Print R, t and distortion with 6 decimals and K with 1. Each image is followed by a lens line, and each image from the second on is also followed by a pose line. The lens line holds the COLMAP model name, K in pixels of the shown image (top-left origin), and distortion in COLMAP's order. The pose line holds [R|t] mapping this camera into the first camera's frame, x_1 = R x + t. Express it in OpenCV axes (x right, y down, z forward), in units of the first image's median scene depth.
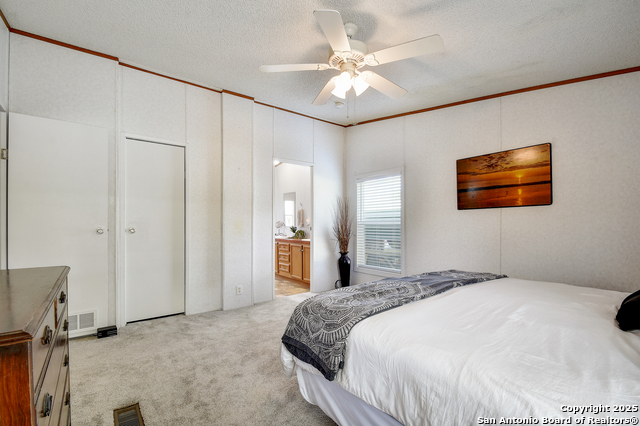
lens RADIAL K [[291.7, 0, 320.8], [0, 291.7, 217.8], [0, 0, 1]] dist [0.001756, -0.000270]
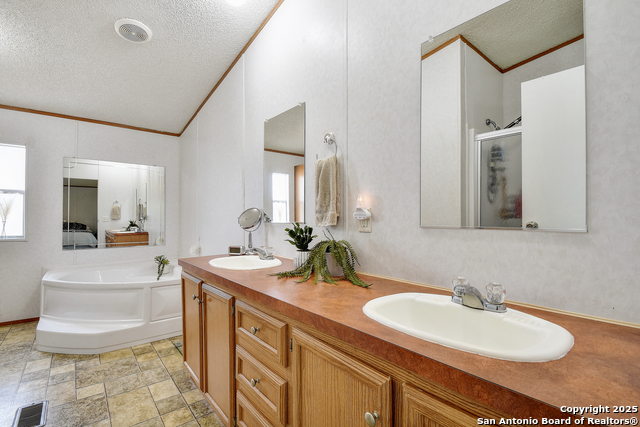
lens RADIAL K [[291.7, 0, 319.0], [0, 291.7, 214.8], [0, 0, 1]] dist [0.001756, -0.000270]
pose [[0.999683, 0.000393, 0.025192, -0.122930], [-0.000520, 0.999987, 0.005033, 0.028714], [-0.025189, -0.005045, 0.999670, 1.099622]]
